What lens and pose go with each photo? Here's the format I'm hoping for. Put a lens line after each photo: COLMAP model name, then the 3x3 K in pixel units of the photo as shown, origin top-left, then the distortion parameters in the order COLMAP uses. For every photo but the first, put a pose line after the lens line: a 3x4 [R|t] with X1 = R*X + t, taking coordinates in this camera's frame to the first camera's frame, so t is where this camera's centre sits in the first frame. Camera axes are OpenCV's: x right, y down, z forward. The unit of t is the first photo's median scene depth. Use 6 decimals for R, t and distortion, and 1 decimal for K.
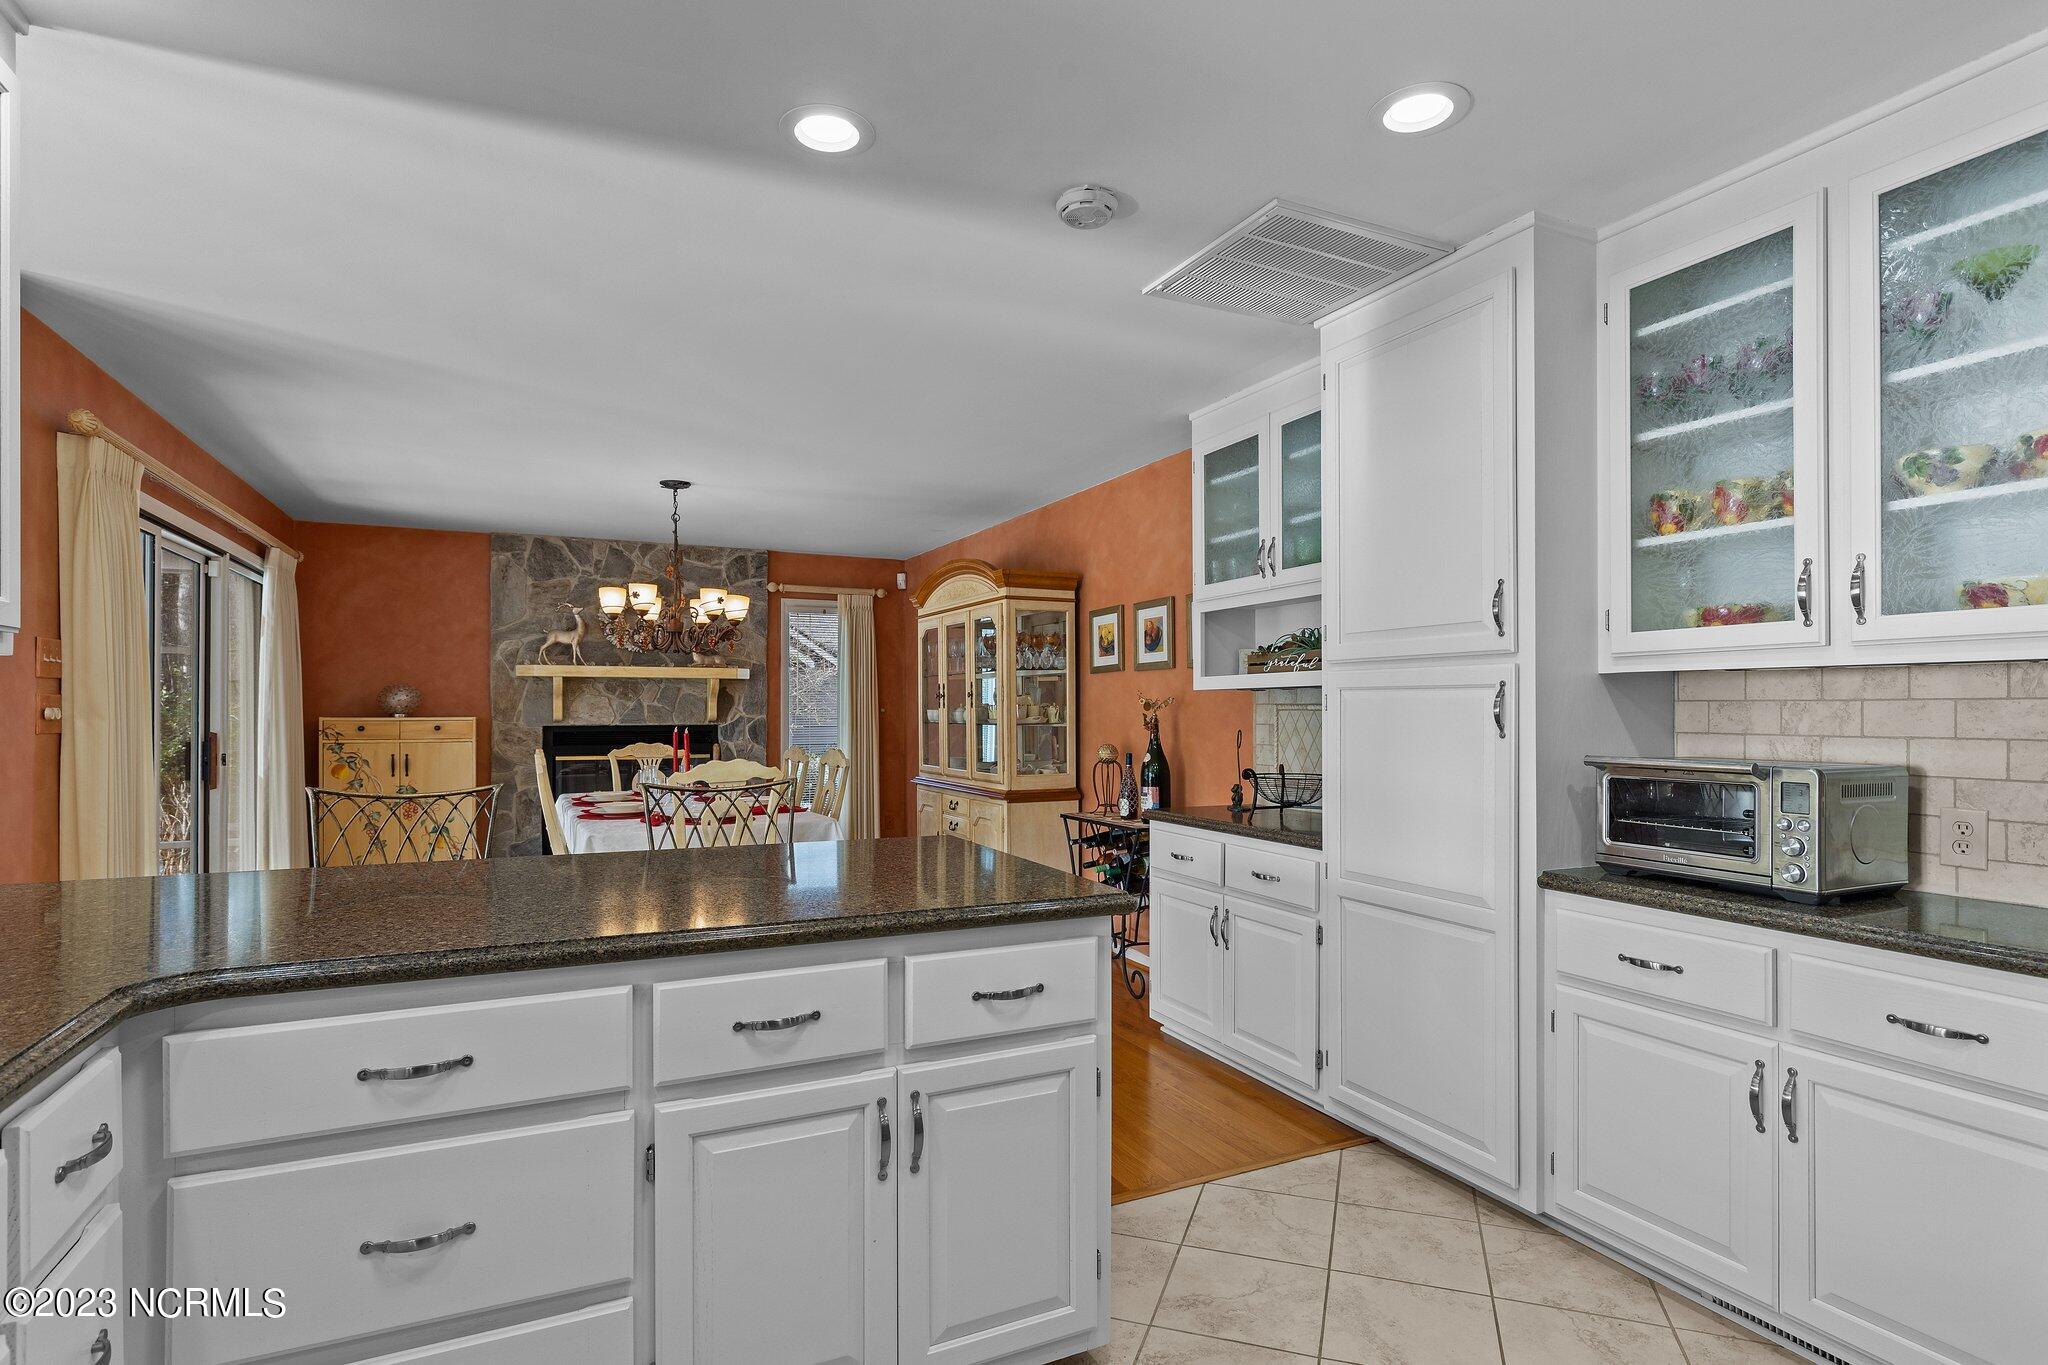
lens RADIAL K [[1065.6, 0, 1029.0], [0, 1065.6, 700.8], [0, 0, 1]] dist [-0.000674, 0.000244]
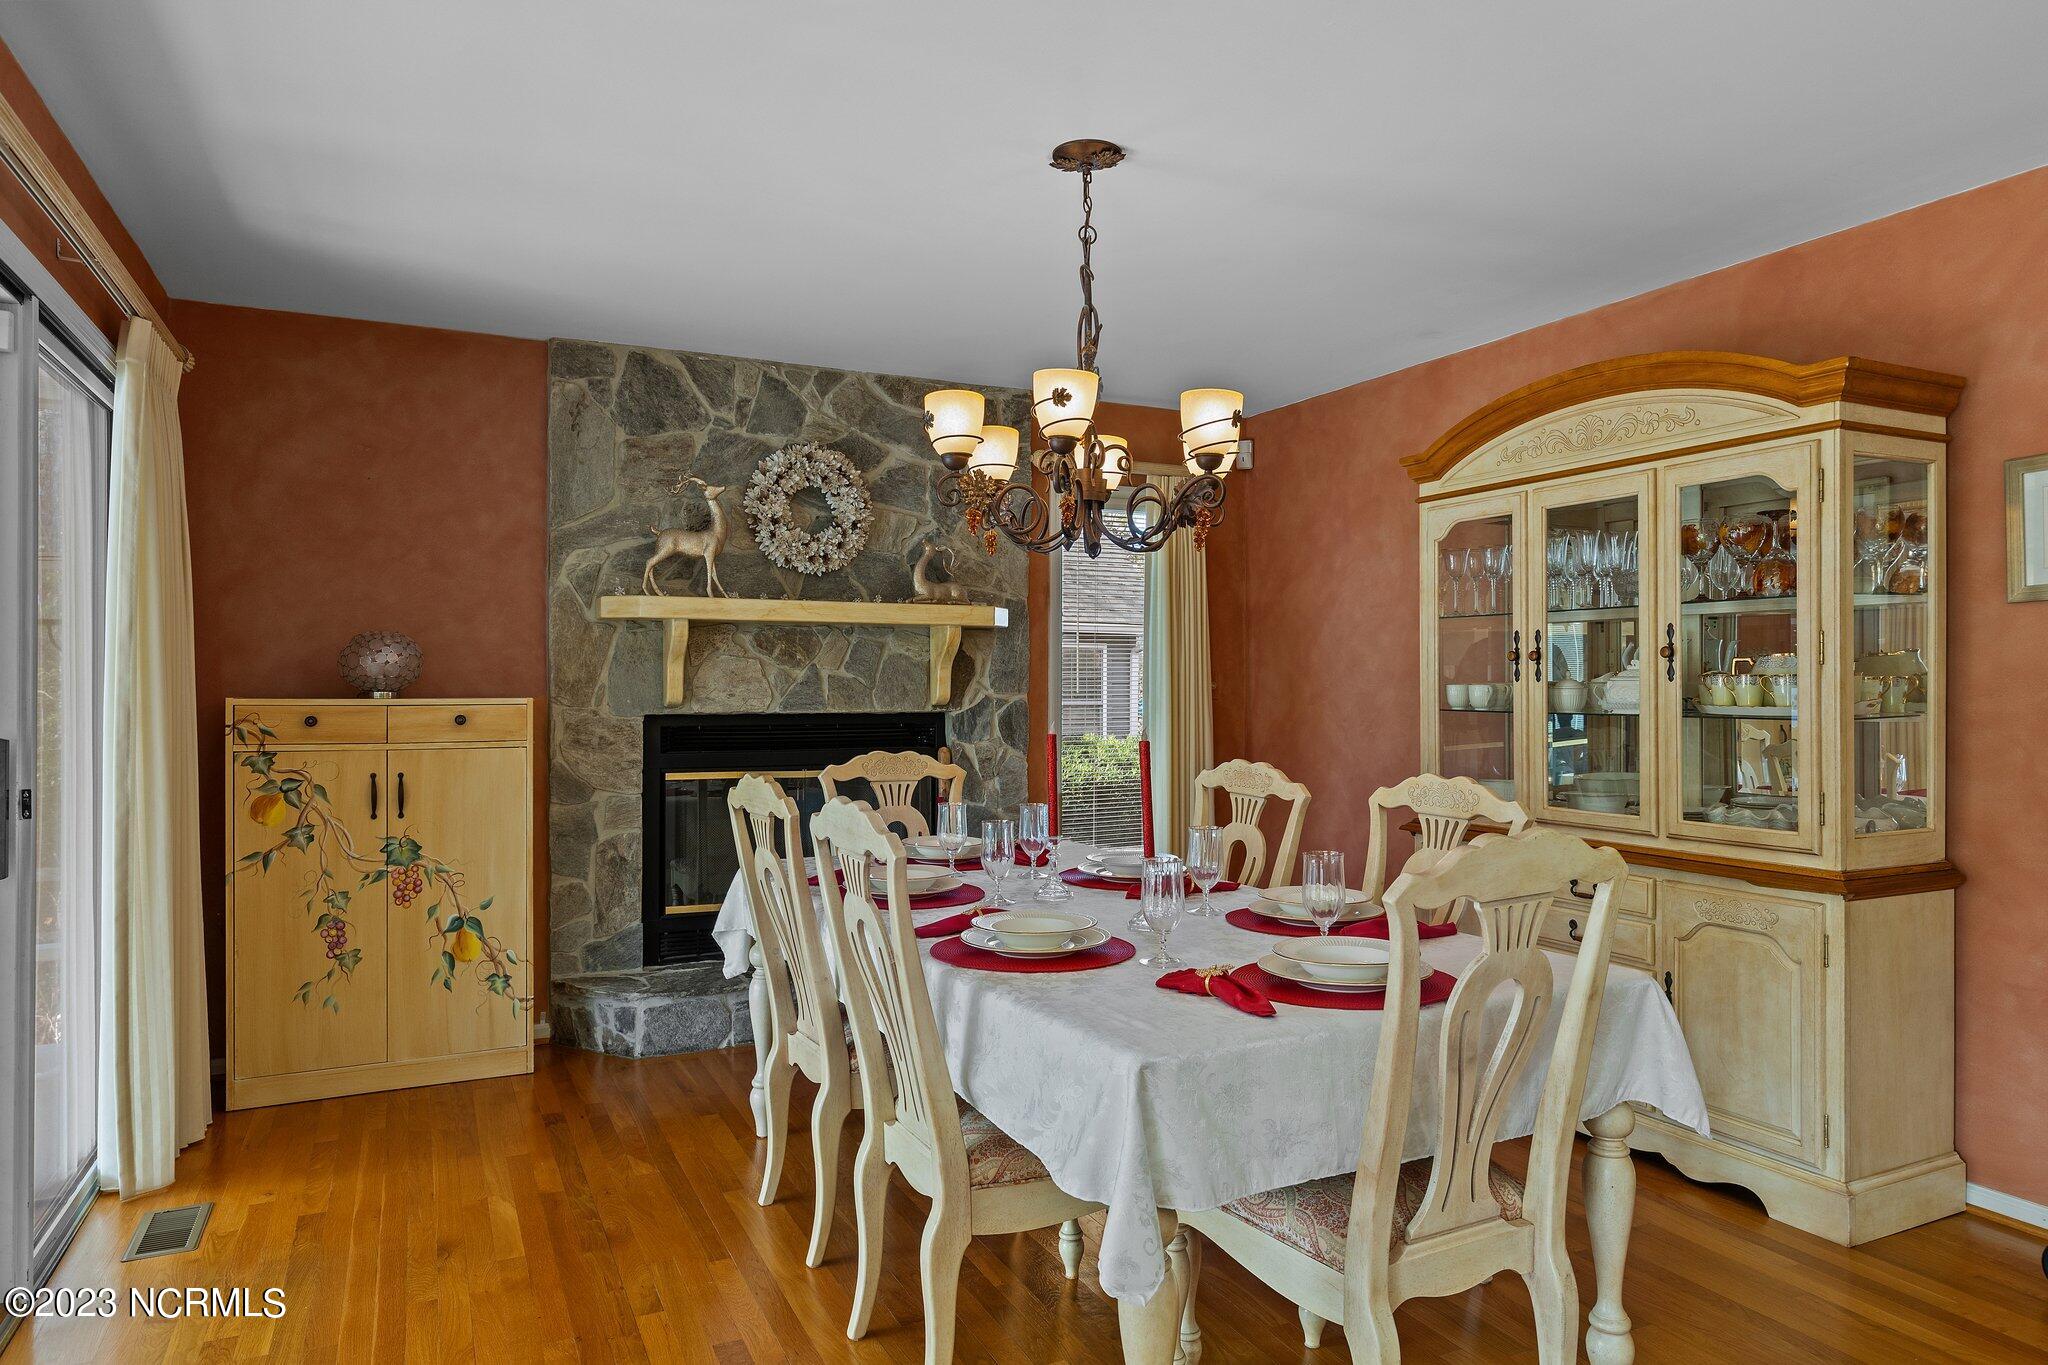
lens RADIAL K [[1301.7, 0, 1025.6], [0, 1301.7, 677.1], [0, 0, 1]] dist [0.000784, 0.000041]
pose [[0.999986, 0.001815, 0.004936, -0.277263], [-0.001825, 0.999996, 0.002035, 0.003731], [-0.004933, -0.002044, 0.999986, 0.369038]]
